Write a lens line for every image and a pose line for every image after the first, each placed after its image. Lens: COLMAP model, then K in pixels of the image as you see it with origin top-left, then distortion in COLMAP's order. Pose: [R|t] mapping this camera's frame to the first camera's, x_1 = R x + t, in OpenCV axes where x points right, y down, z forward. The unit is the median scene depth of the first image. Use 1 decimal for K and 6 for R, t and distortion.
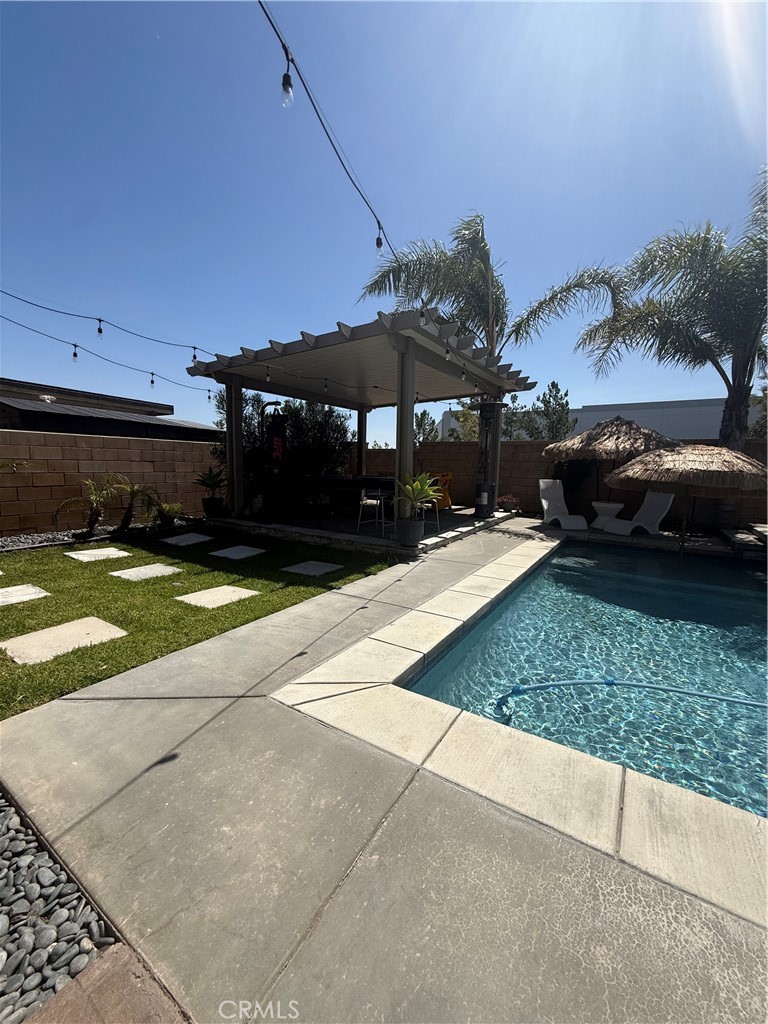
lens RADIAL K [[404.5, 0, 384.0], [0, 404.5, 512.0], [0, 0, 1]] dist [0.001418, 0.000040]
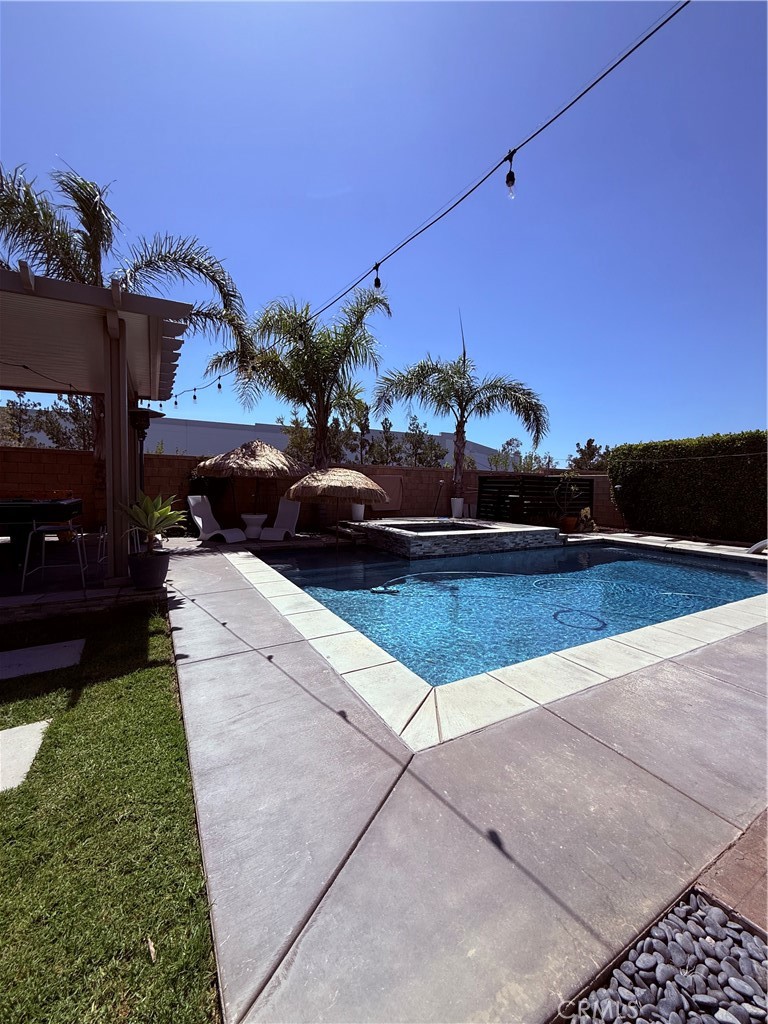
lens RADIAL K [[406.5, 0, 383.1], [0, 406.5, 508.2], [0, 0, 1]] dist [0.001631, 0.000281]
pose [[0.468311, -0.062702, 0.881336, -0.496779], [0.094786, 0.995288, 0.020443, -0.053228], [-0.878465, 0.073965, 0.472048, 0.269375]]
